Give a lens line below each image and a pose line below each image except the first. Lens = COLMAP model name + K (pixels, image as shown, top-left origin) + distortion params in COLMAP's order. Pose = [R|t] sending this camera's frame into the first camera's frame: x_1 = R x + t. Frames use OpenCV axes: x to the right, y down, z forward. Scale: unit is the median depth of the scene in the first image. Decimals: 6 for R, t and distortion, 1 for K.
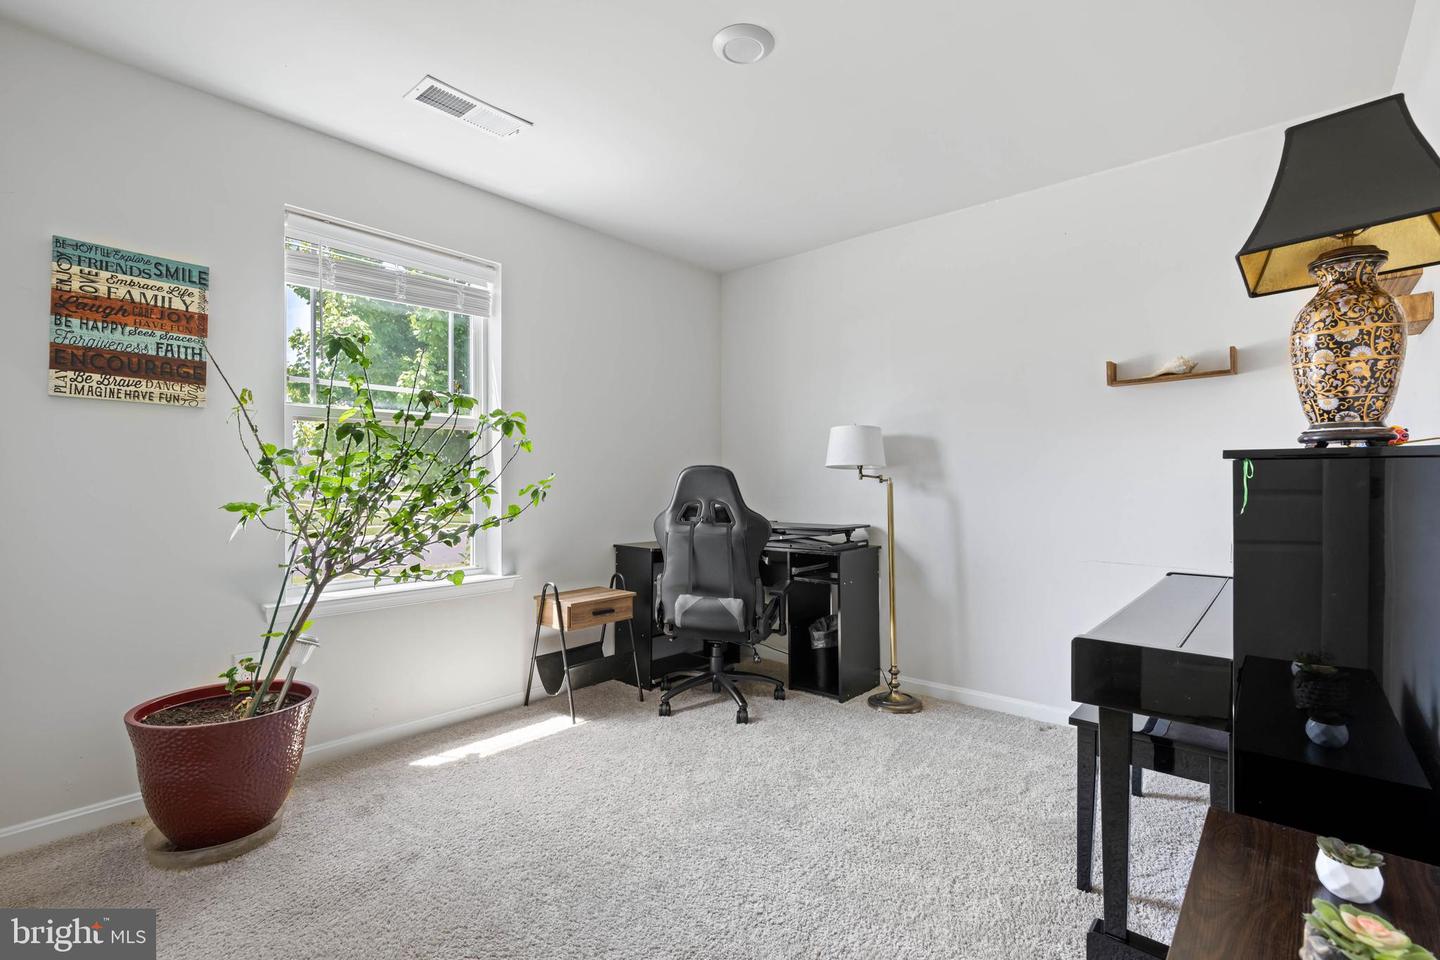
lens RADIAL K [[652.5, 0, 720.0], [0, 652.5, 480.0], [0, 0, 1]] dist [-0.000027, -0.000003]
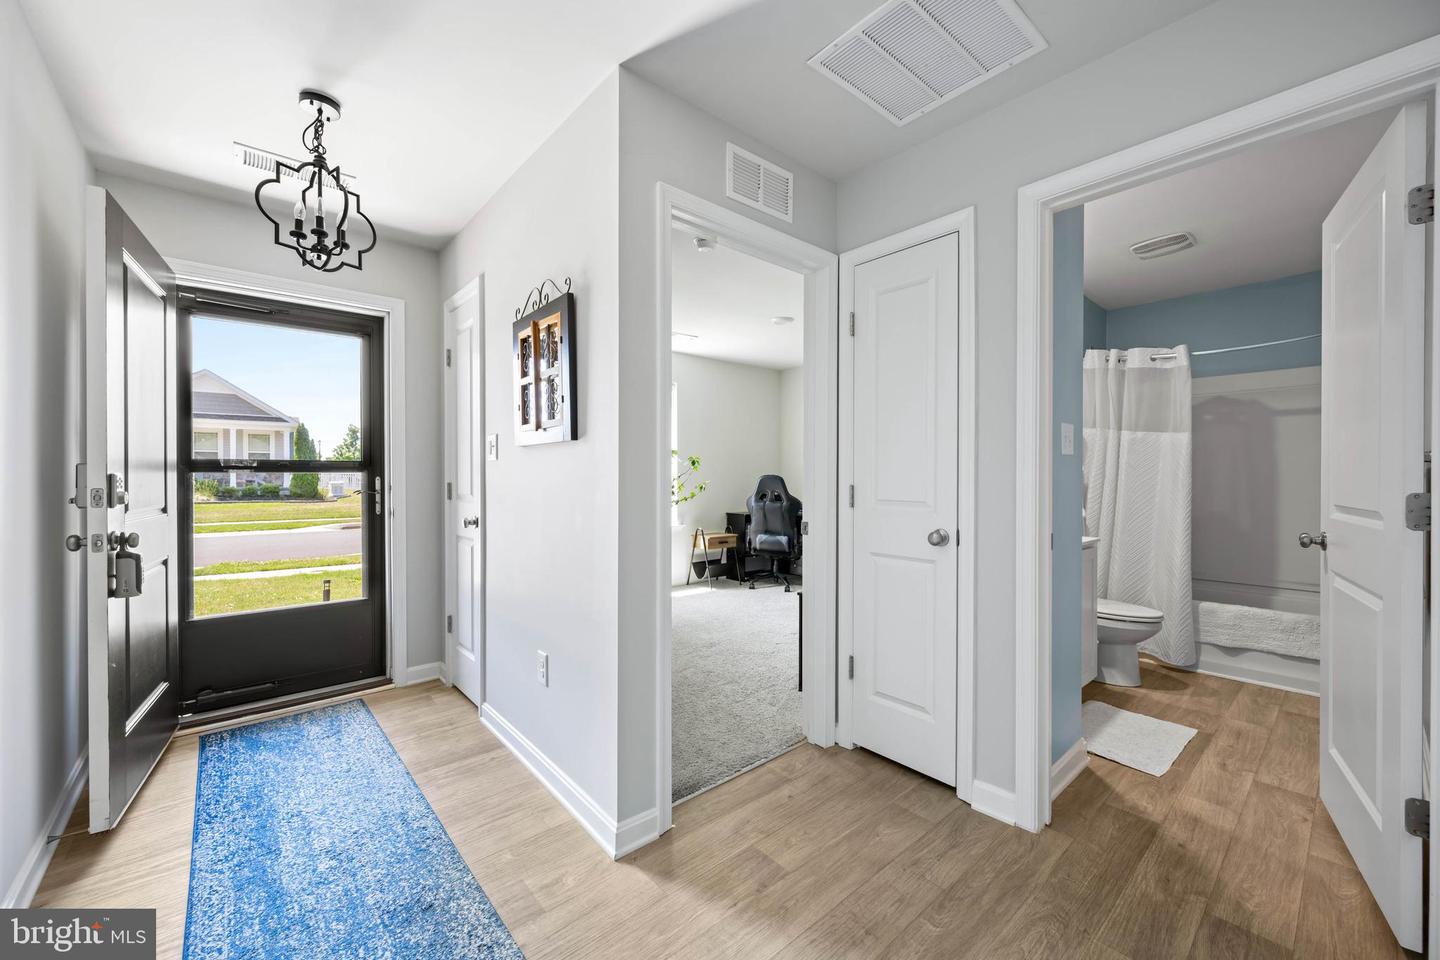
lens RADIAL K [[564.6, 0, 720.0], [0, 564.6, 480.0], [0, 0, 1]] dist [0.024341, 0.000023]
pose [[0.991808, 0.002234, -0.127721, 0.049959], [-0.000821, 0.999938, 0.011113, -0.025665], [0.127737, -0.010918, 0.991748, -0.865531]]
